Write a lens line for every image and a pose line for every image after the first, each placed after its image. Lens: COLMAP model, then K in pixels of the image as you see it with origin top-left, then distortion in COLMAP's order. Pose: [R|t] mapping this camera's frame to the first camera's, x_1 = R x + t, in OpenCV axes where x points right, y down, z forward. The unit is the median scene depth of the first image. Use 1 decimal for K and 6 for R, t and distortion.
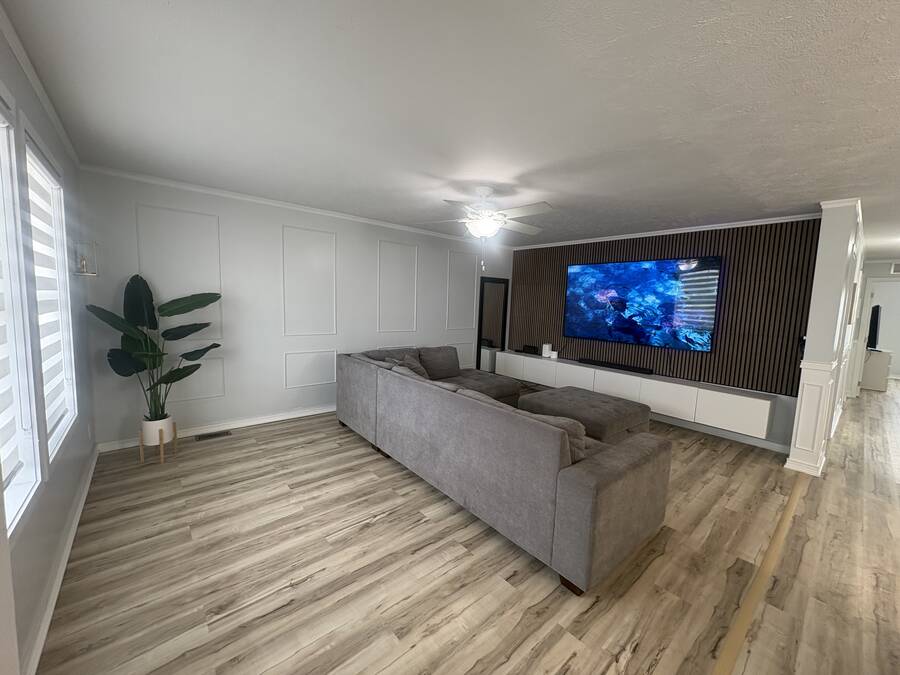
lens RADIAL K [[356.0, 0, 450.0], [0, 356.0, 337.5], [0, 0, 1]] dist [0.000242, 0.000166]
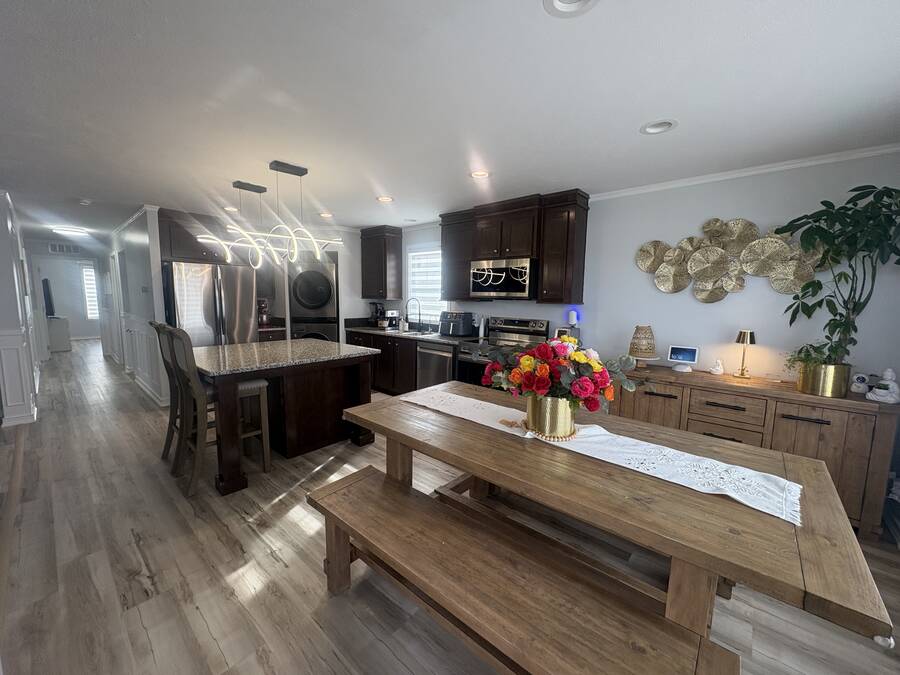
lens RADIAL K [[356.0, 0, 450.0], [0, 356.0, 337.5], [0, 0, 1]] dist [0.000242, 0.000166]
pose [[-0.142945, -0.152181, 0.977961, -0.252382], [0.078388, 0.983263, 0.164464, 0.016017], [-0.986622, 0.100170, -0.128623, -0.216701]]
